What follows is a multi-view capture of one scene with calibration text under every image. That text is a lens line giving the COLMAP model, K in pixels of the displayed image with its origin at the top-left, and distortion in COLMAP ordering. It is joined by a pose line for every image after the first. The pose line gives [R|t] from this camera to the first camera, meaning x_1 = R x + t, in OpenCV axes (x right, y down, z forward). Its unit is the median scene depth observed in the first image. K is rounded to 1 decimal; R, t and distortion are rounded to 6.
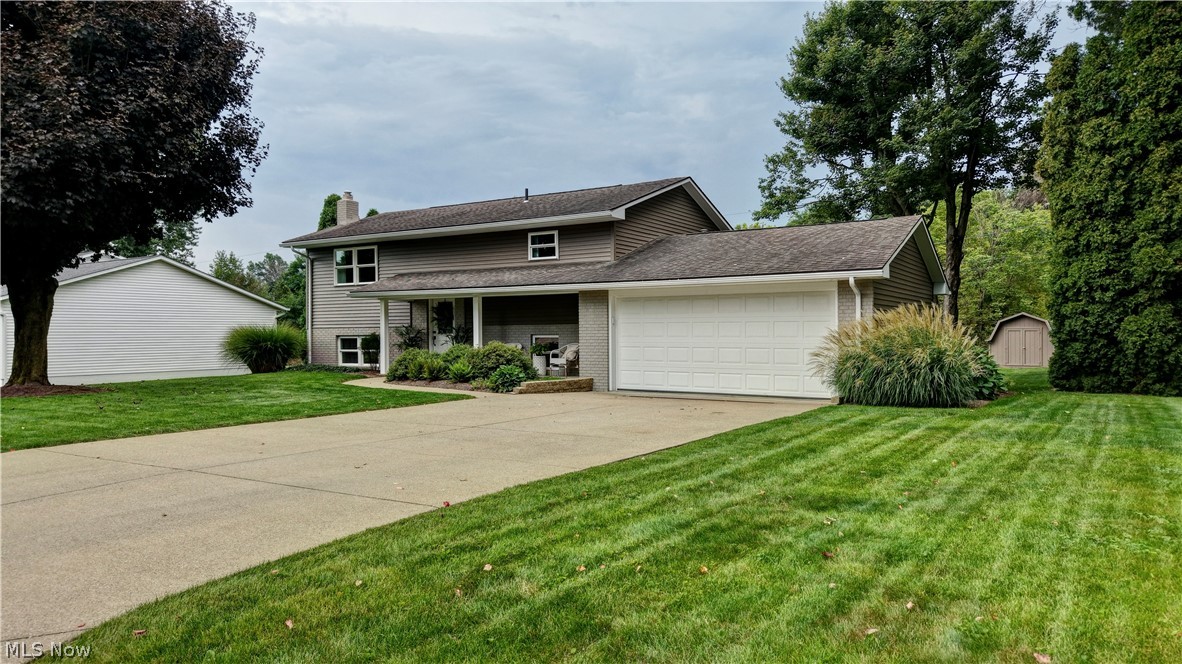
lens RADIAL K [[768.1, 0, 591.0], [0, 768.1, 332.0], [0, 0, 1]] dist [-0.001619, 0.000332]
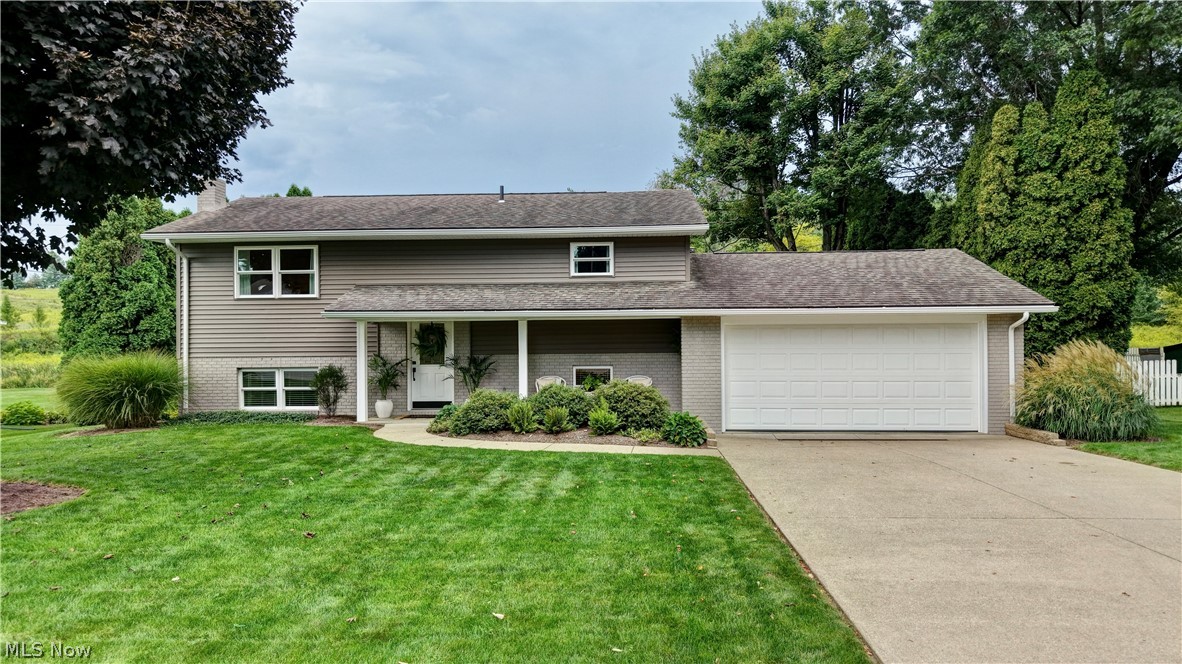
lens RADIAL K [[768.1, 0, 591.0], [0, 768.1, 332.0], [0, 0, 1]] dist [-0.001619, 0.000332]
pose [[0.884691, 0.001667, 0.466174, -0.456433], [0.002758, 0.999957, -0.008810, -0.026215], [-0.466169, 0.009080, 0.884649, 0.266814]]
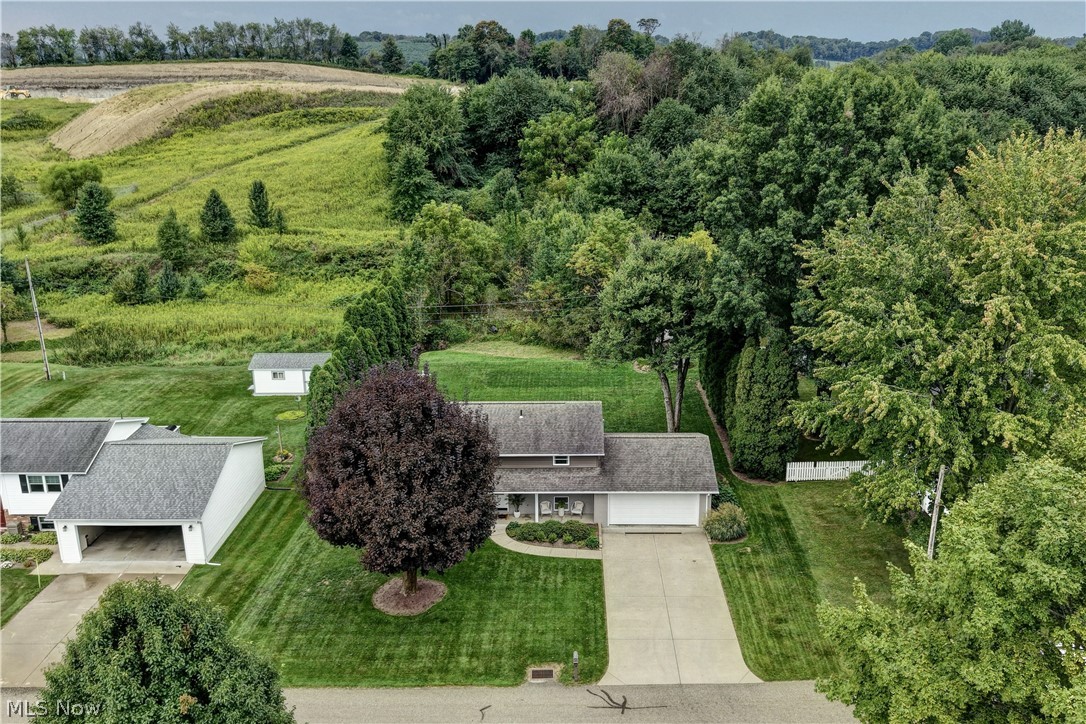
lens RADIAL K [[808.6, 0, 543.0], [0, 808.6, 362.0], [0, 0, 1]] dist [-0.002081, -0.000683]
pose [[0.878333, -0.149285, 0.454143, -1.126247], [0.018889, 0.960086, 0.279066, -1.046296], [-0.477677, -0.236534, 0.846095, -0.875339]]
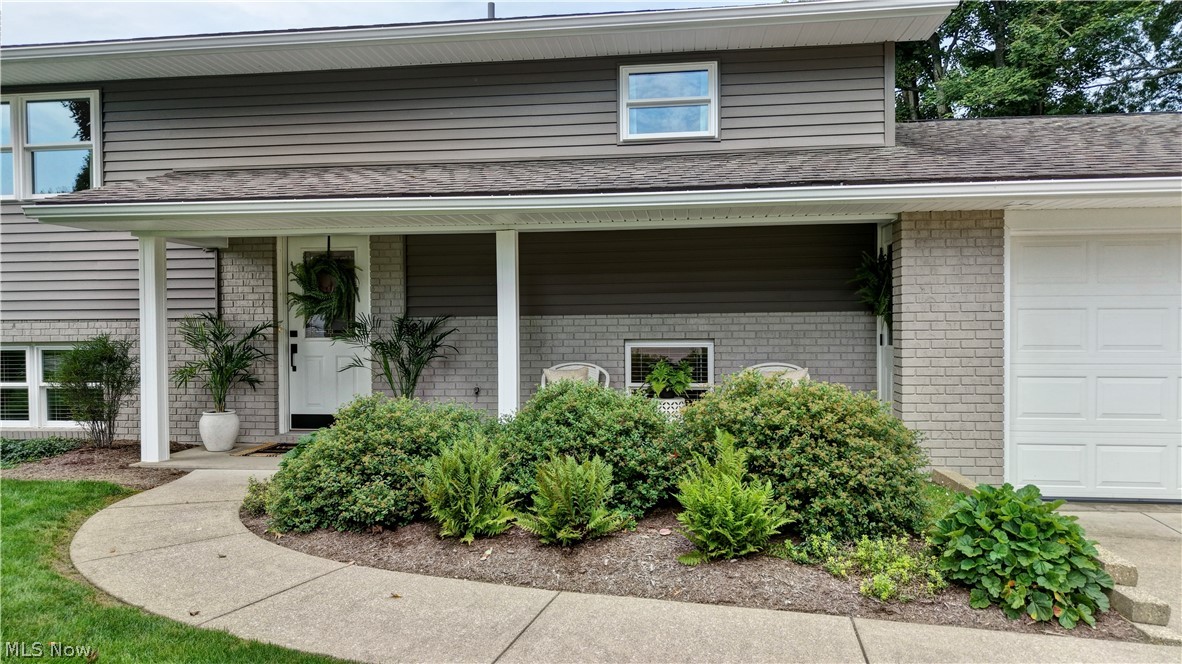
lens RADIAL K [[768.1, 0, 591.0], [0, 768.1, 332.0], [0, 0, 1]] dist [-0.001619, 0.000332]
pose [[0.914139, -0.001676, 0.405398, -0.250922], [0.000459, 0.999995, 0.003101, -0.001902], [-0.405401, -0.002648, 0.914135, 0.680829]]
